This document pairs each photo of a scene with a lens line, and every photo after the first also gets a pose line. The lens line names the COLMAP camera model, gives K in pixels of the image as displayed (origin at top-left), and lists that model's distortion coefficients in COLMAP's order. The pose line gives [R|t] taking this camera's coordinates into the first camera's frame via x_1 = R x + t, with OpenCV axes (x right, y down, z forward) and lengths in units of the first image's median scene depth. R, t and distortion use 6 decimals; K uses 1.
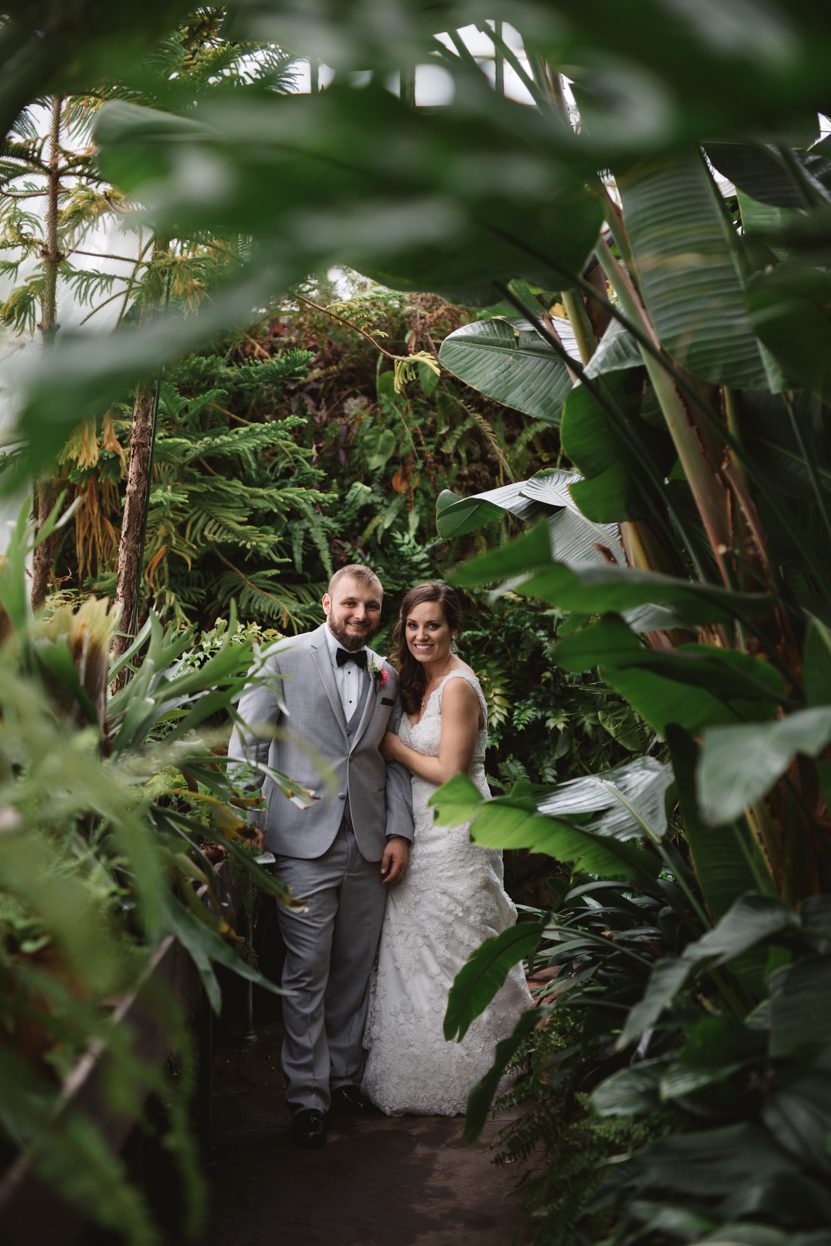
lens RADIAL K [[1832.2, 0, 404.6], [0, 1832.2, 620.5], [0, 0, 1]] dist [0.047472, 0.000000]
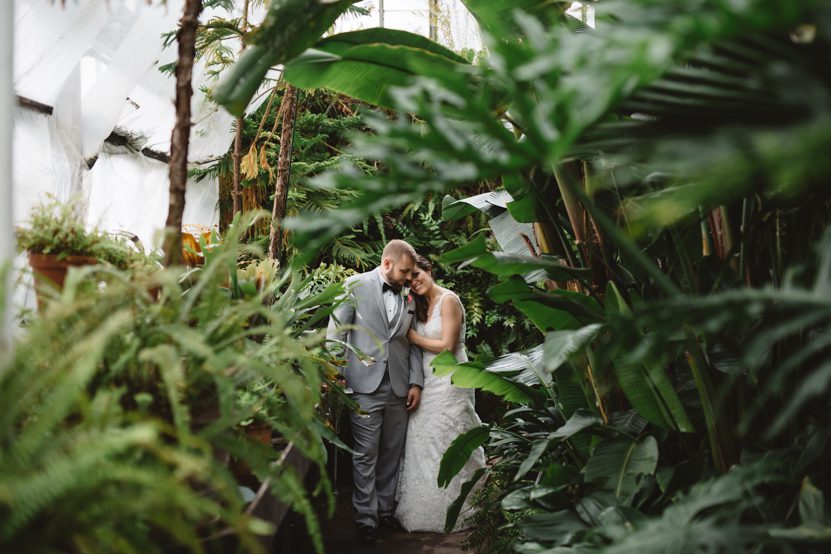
lens RADIAL K [[1222.0, 0, 420.7], [0, 1222.0, 277.8], [0, 0, 1]] dist [0.047472, 0.000000]
pose [[0.999755, 0.020373, -0.008659, 0.009089], [-0.020163, 0.999515, 0.023720, -0.019834], [0.009138, -0.023539, 0.999681, -0.252986]]
